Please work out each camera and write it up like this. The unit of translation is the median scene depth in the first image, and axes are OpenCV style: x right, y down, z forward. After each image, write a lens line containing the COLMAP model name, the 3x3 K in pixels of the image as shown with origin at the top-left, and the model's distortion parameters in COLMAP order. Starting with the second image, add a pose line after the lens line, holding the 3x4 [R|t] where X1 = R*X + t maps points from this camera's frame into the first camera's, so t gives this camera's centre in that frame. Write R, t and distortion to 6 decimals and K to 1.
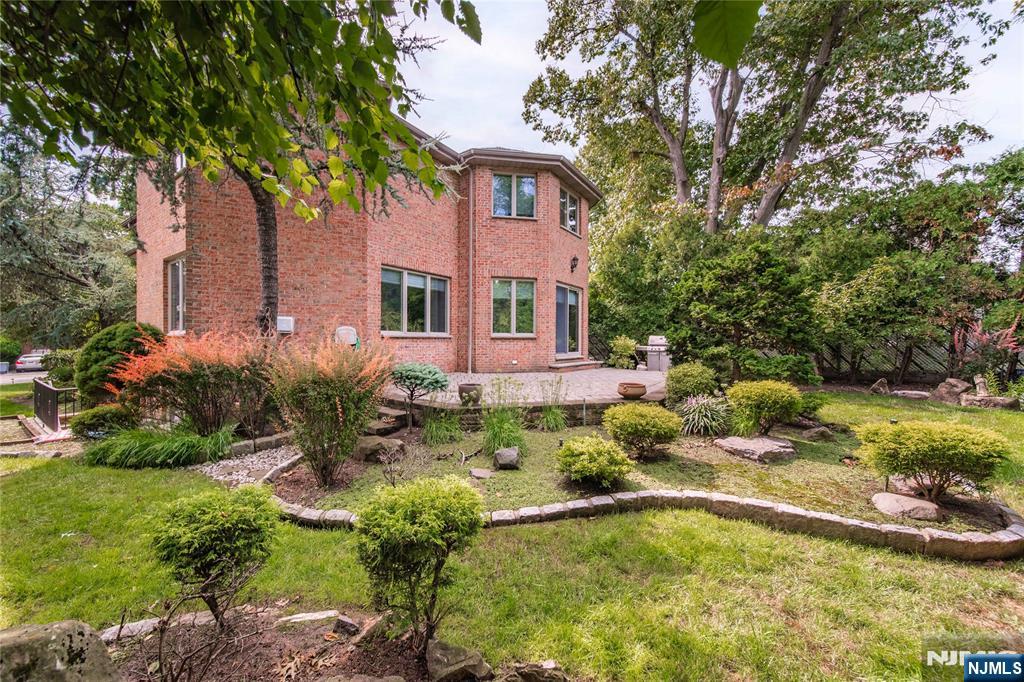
lens RADIAL K [[361.2, 0, 513.8], [0, 361.2, 340.9], [0, 0, 1]] dist [0.002214, 0.000234]
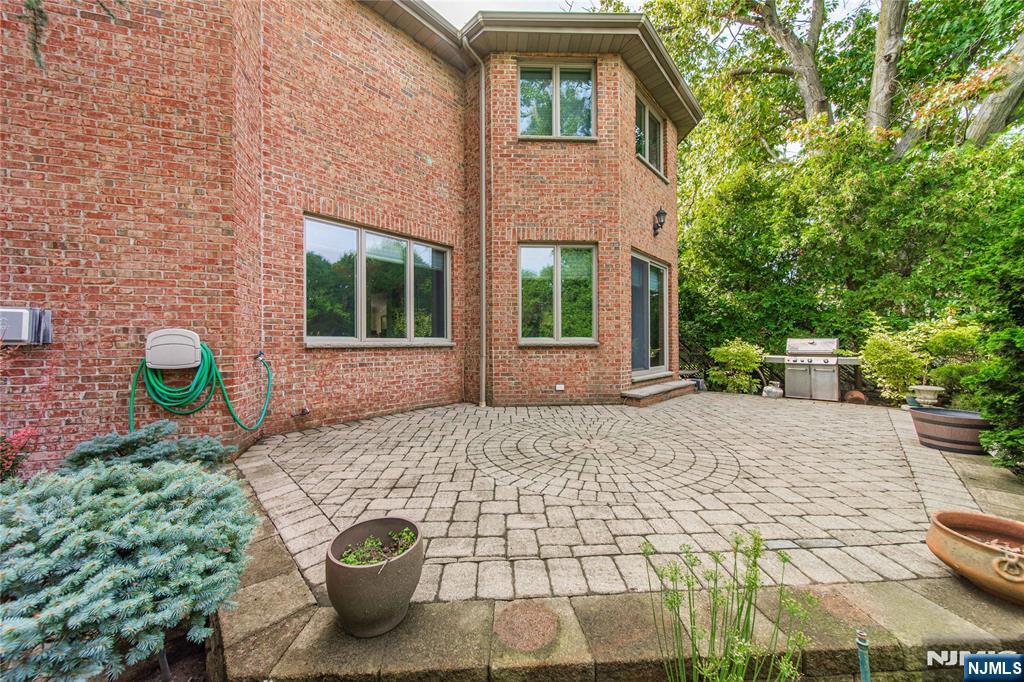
lens RADIAL K [[361.2, 0, 504.1], [0, 361.2, 341.5], [0, 0, 1]] dist [0.002214, 0.000234]
pose [[0.986079, -0.010053, -0.165976, 0.010549], [0.008593, 0.999918, -0.009517, -0.010302], [0.166058, 0.007958, 0.986084, 0.410314]]
